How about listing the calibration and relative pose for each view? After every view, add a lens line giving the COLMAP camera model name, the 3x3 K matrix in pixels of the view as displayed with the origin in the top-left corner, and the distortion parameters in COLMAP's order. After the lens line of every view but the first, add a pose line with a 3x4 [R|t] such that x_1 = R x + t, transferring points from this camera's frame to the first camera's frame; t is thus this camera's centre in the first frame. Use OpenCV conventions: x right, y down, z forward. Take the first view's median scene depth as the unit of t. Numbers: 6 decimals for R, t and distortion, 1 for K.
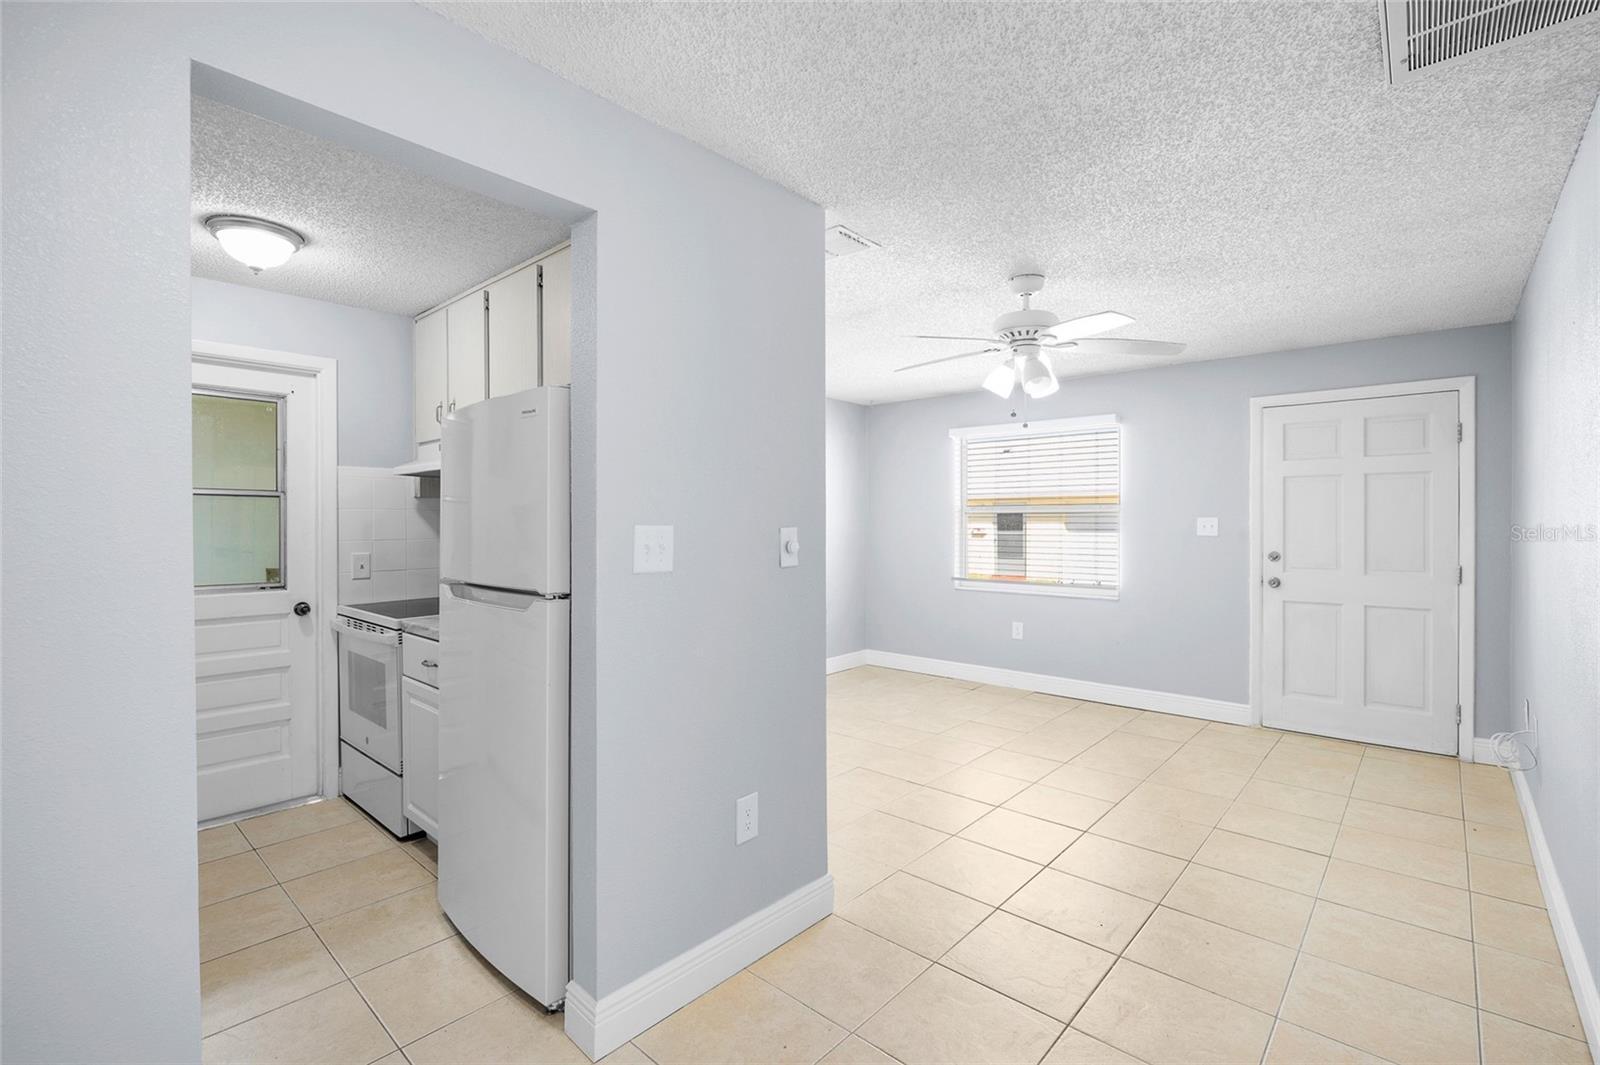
lens RADIAL K [[707.9, 0, 801.5], [0, 707.9, 527.2], [0, 0, 1]] dist [-0.011515, 0.000122]
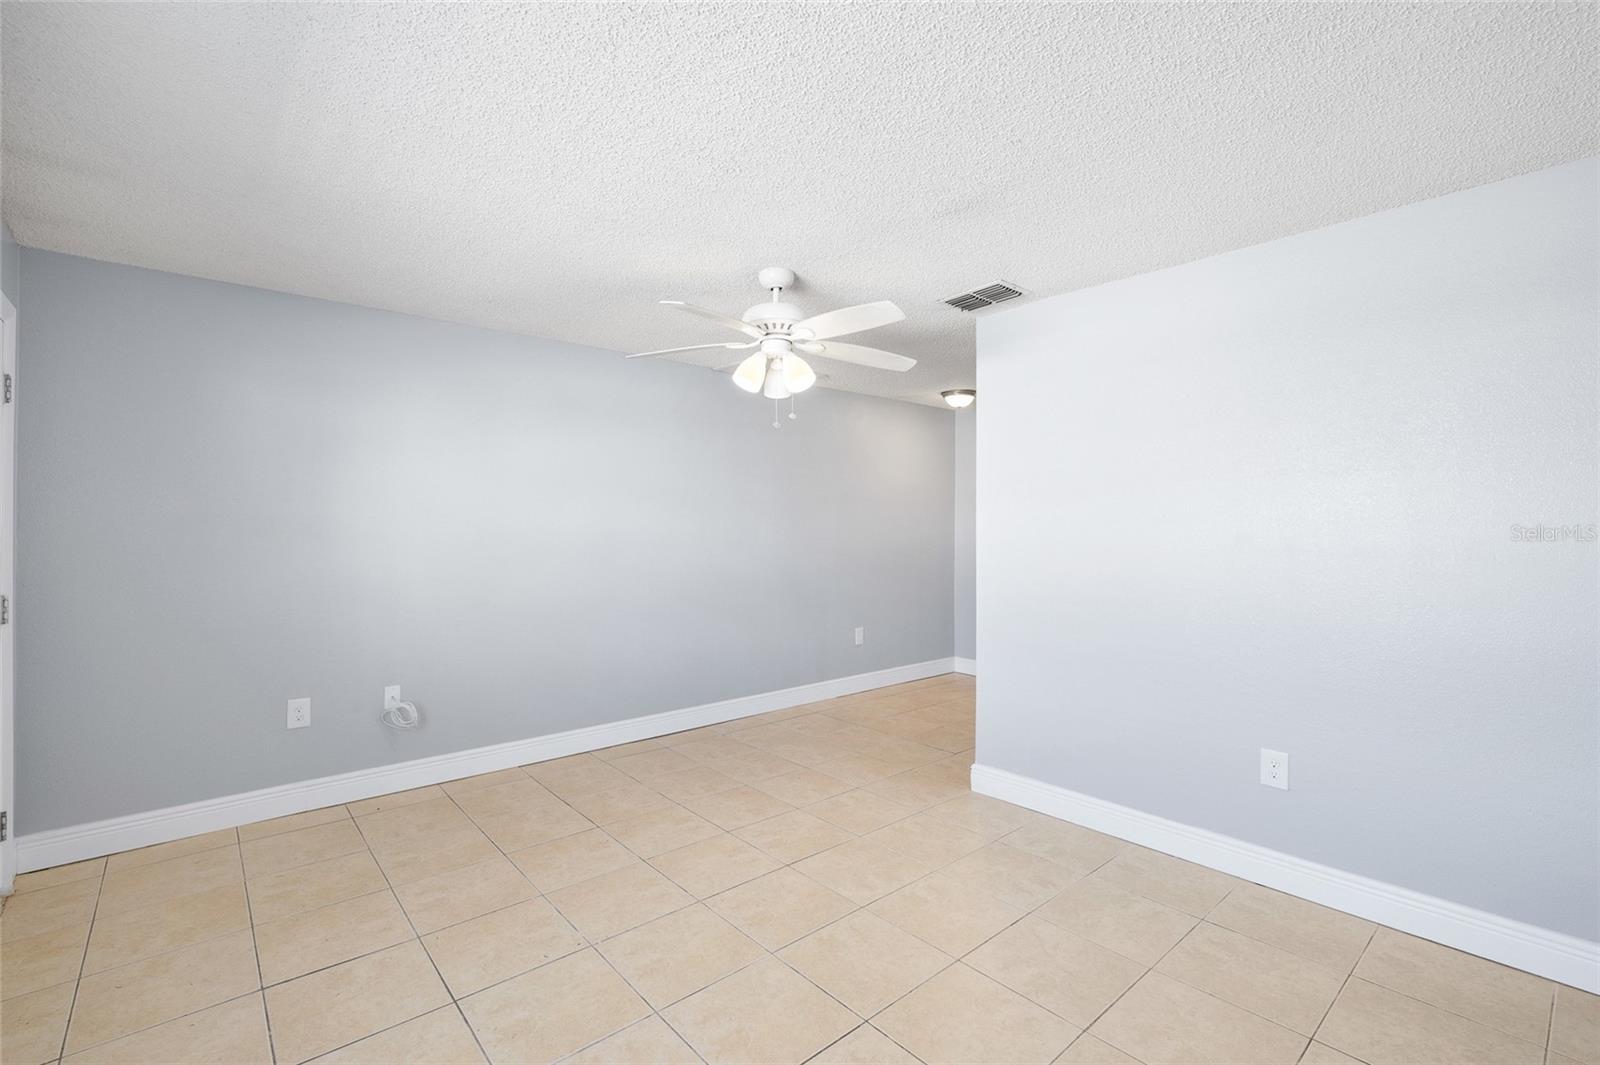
lens RADIAL K [[707.9, 0, 799.0], [0, 707.9, 527.6], [0, 0, 1]] dist [-0.011515, 0.000122]
pose [[-0.992170, 0.002000, 0.124877, 0.116286], [0.003121, 0.999957, 0.008782, -0.008946], [-0.124854, 0.009103, -0.992133, 1.344865]]
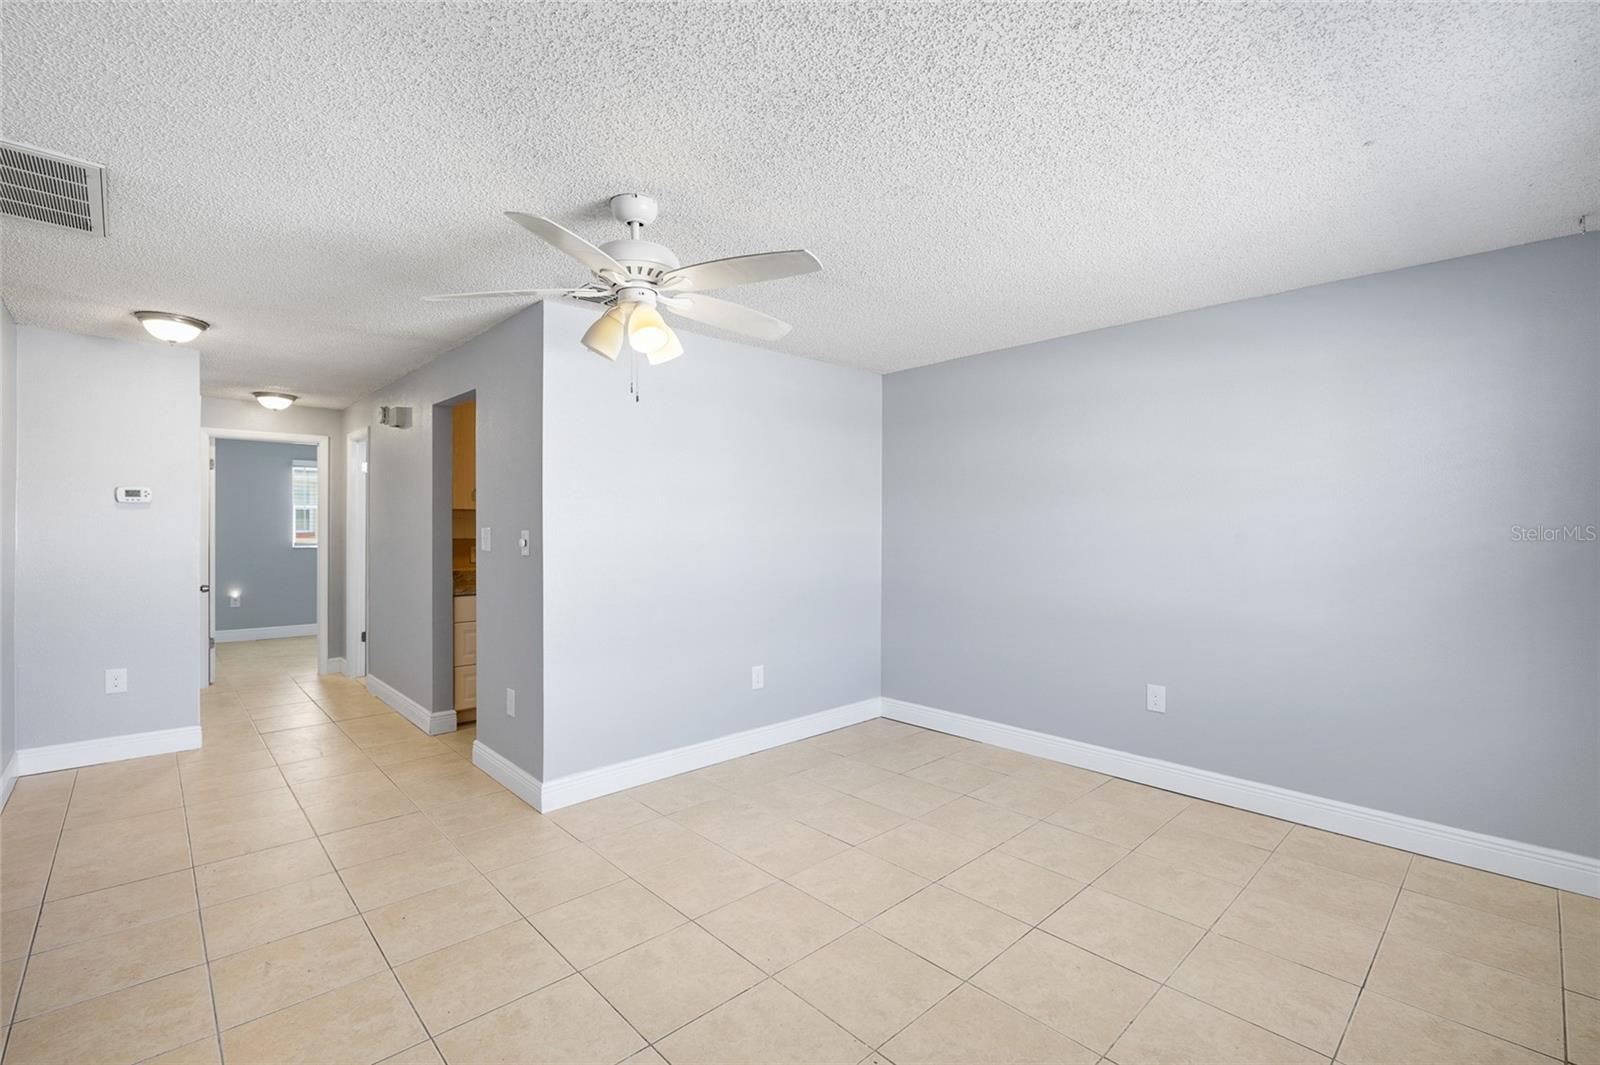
lens RADIAL K [[707.9, 0, 802.0], [0, 707.9, 532.3], [0, 0, 1]] dist [-0.011515, 0.000122]
pose [[-0.085179, 0.012215, -0.996291, 0.724877], [-0.011028, 0.999852, 0.013202, -0.009177], [0.996305, 0.012111, -0.085031, 0.859957]]
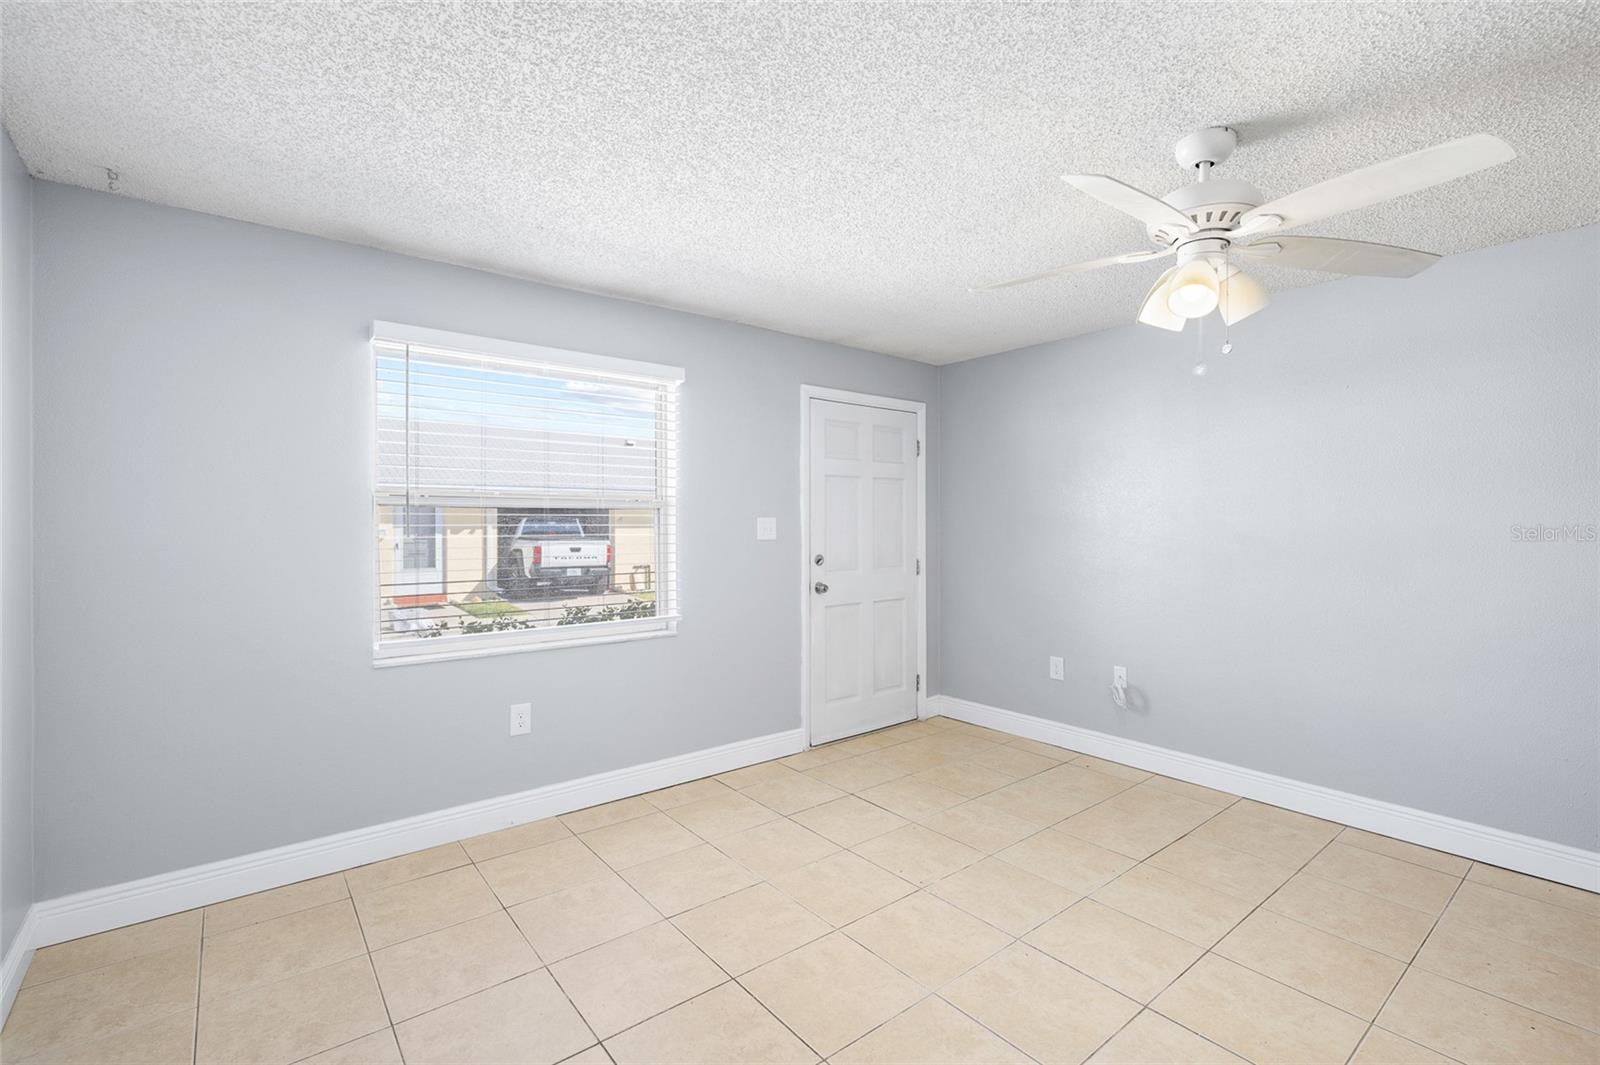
lens RADIAL K [[707.9, 0, 797.1], [0, 707.9, 528.5], [0, 0, 1]] dist [-0.011515, 0.000122]
pose [[0.168513, -0.006330, 0.985679, -0.254361], [0.009404, 0.999944, 0.004814, -0.004766], [-0.985655, 0.008458, 0.168563, 0.871534]]
